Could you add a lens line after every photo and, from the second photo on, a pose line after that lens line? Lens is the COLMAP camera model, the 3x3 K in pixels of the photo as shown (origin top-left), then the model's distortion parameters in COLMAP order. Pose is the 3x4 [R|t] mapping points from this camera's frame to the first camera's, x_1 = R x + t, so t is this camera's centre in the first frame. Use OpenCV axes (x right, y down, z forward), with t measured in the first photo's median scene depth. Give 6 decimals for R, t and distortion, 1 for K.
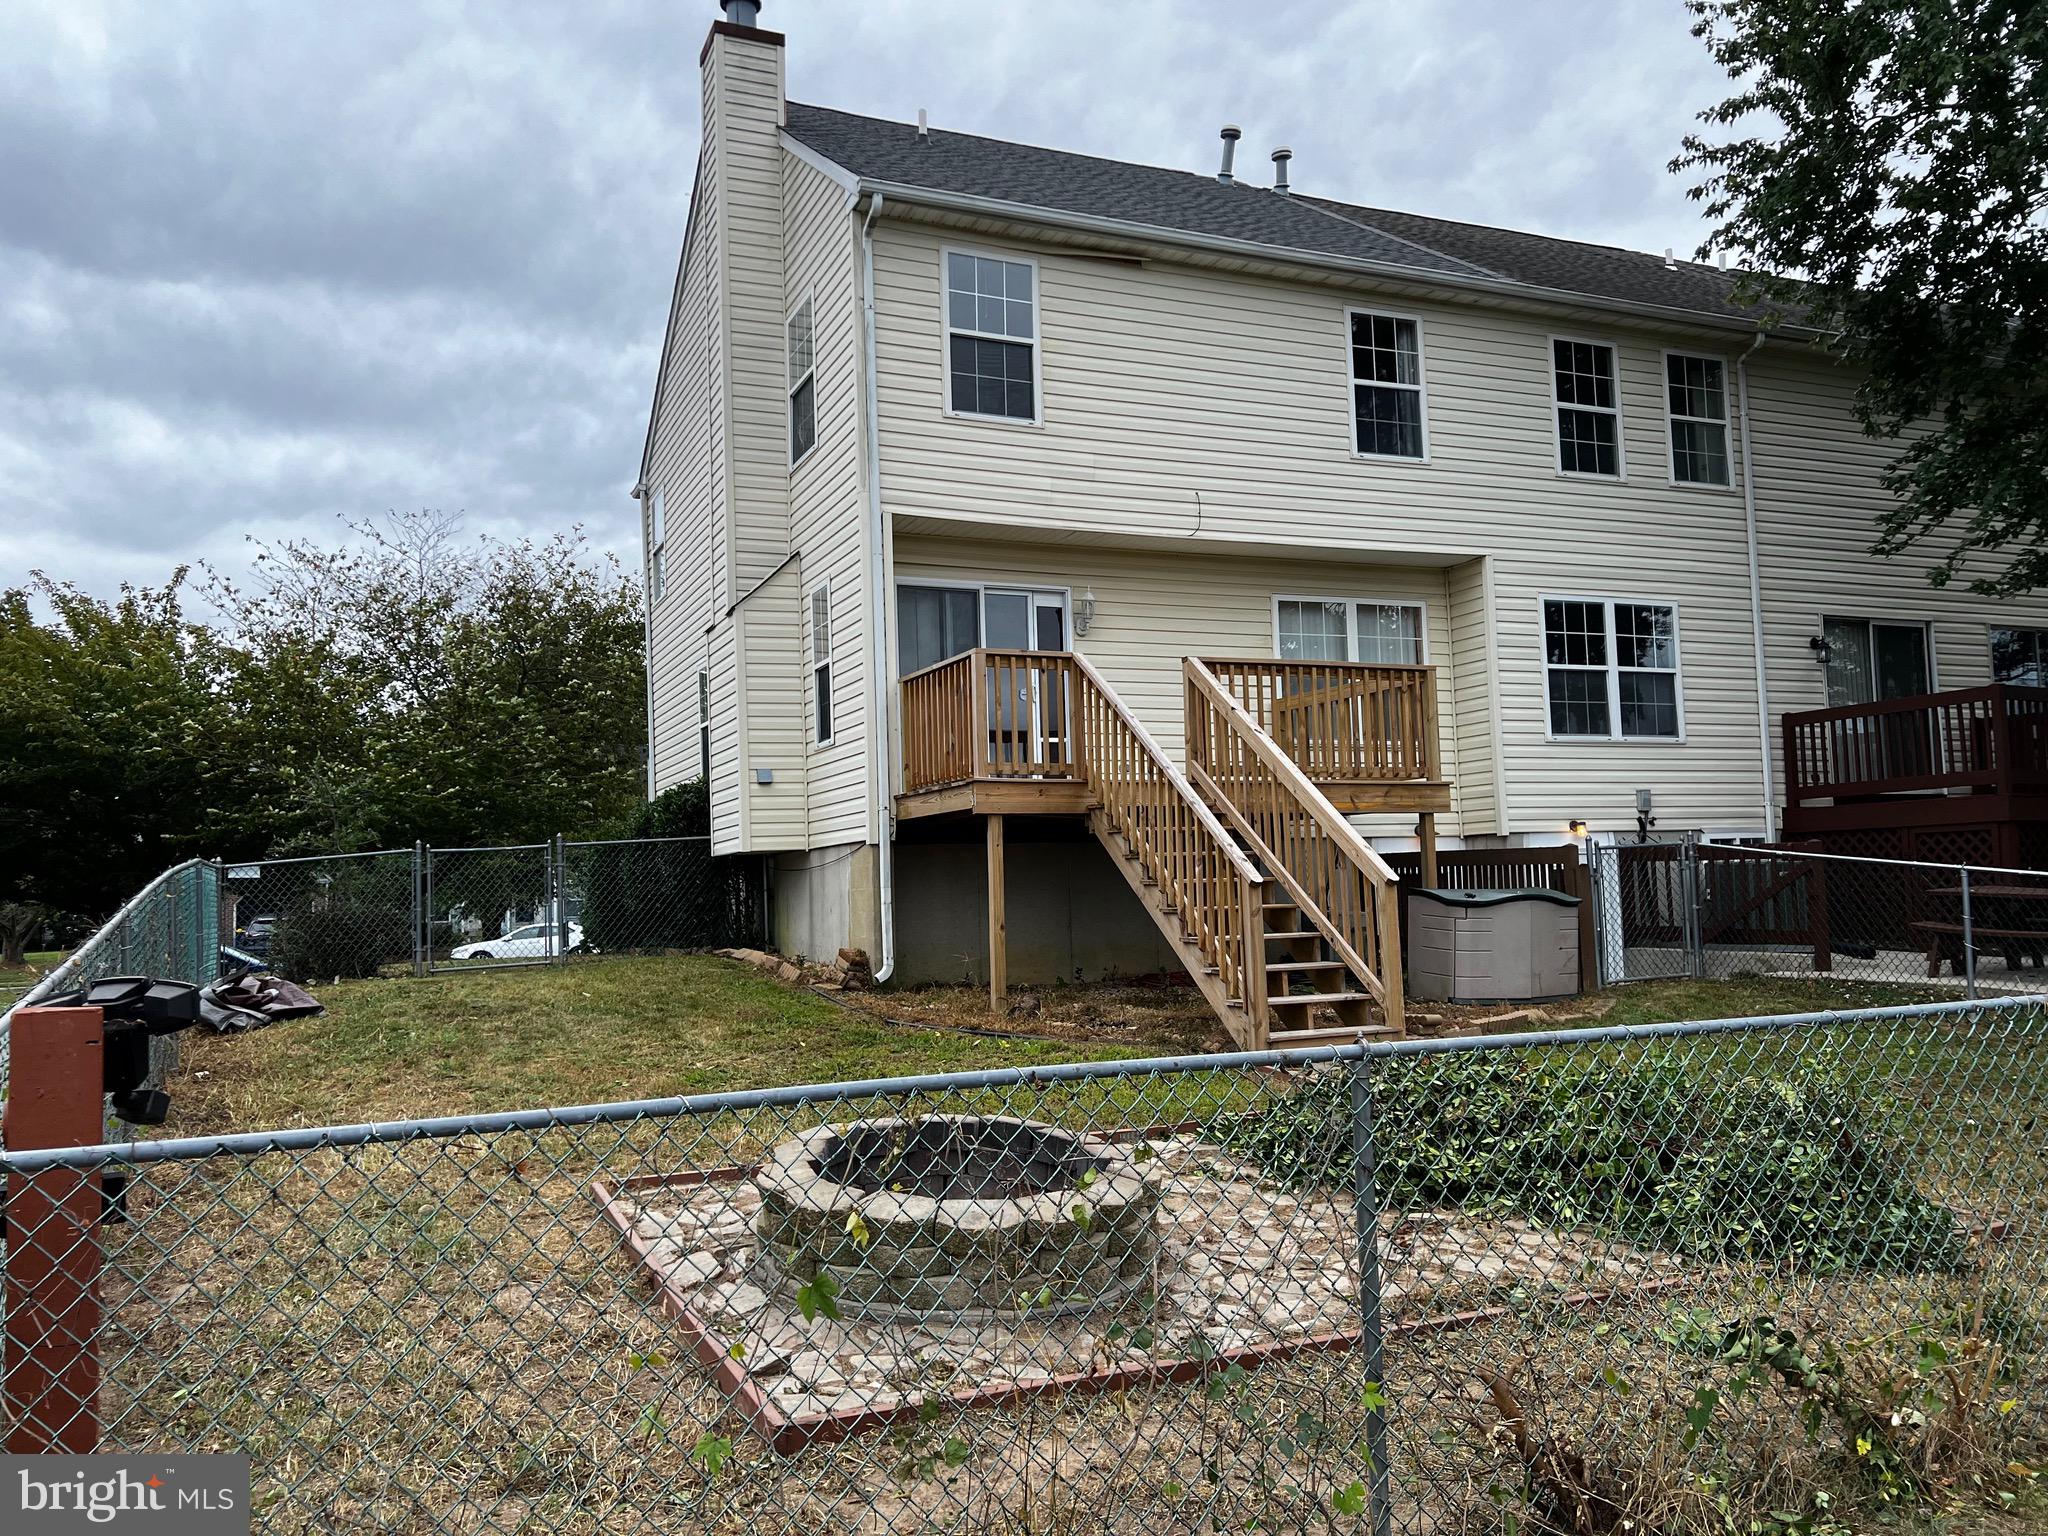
lens RADIAL K [[1538.9, 0, 1018.3], [0, 1538.9, 771.2], [0, 0, 1]] dist [0.052736, -0.021246]
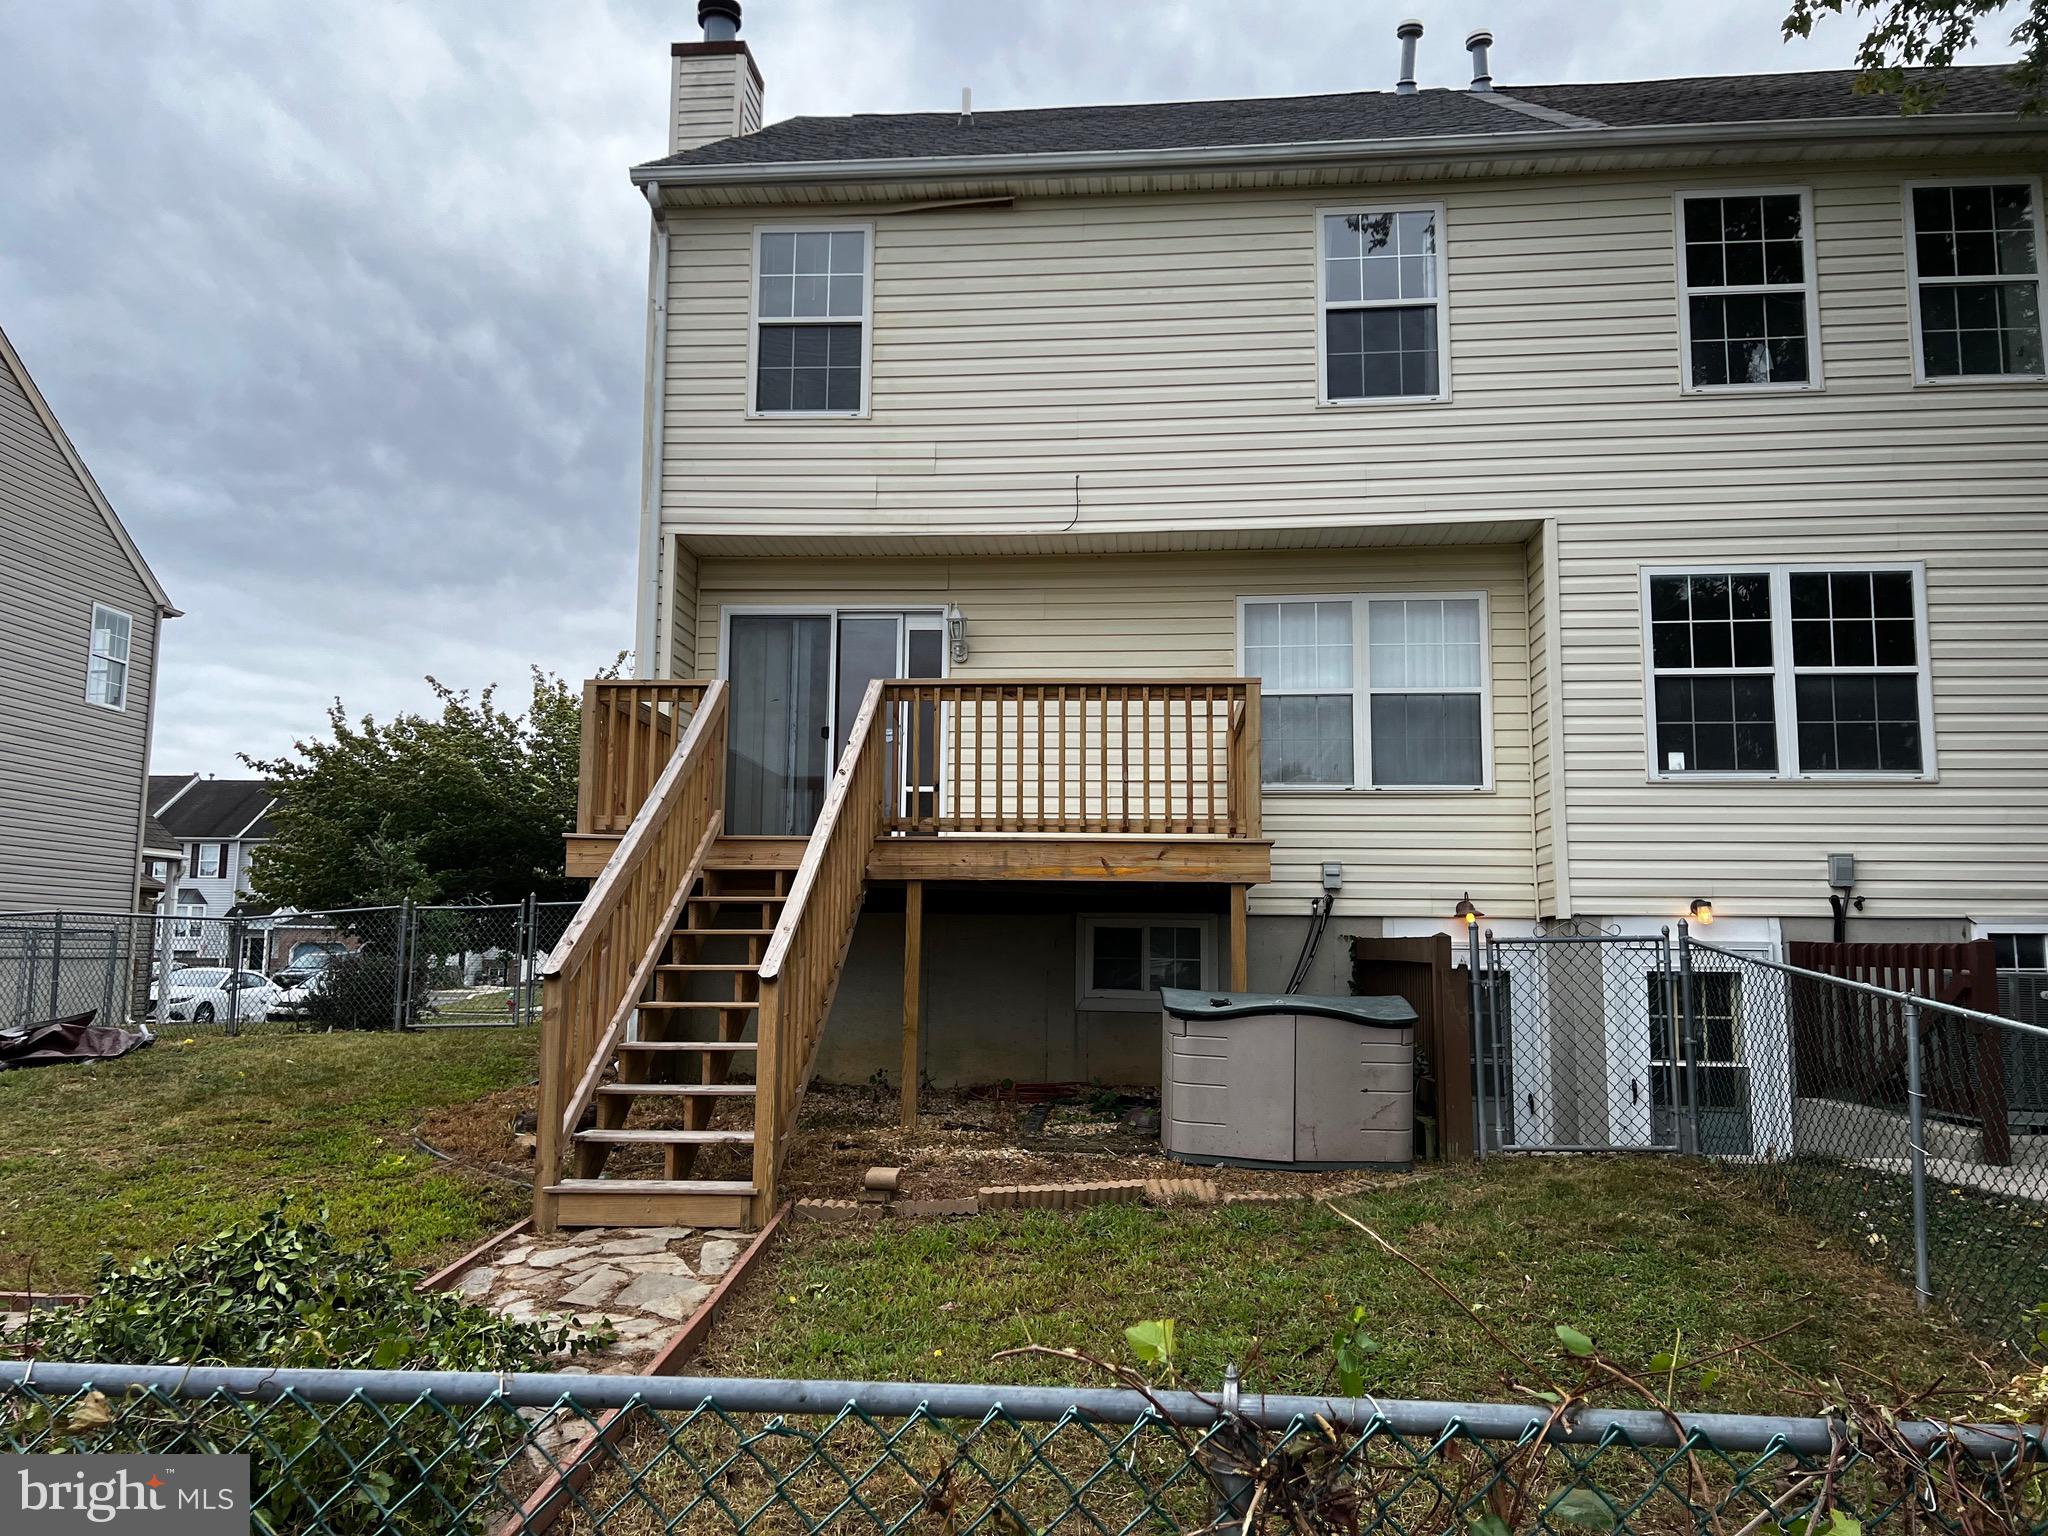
lens RADIAL K [[1538.9, 0, 1025.9], [0, 1538.9, 767.5], [0, 0, 1]] dist [0.052736, -0.021246]
pose [[0.879104, -0.021952, -0.476123, 0.422807], [0.002033, 0.999102, -0.042311, 0.002844], [0.476625, 0.036228, 0.878360, 0.267830]]
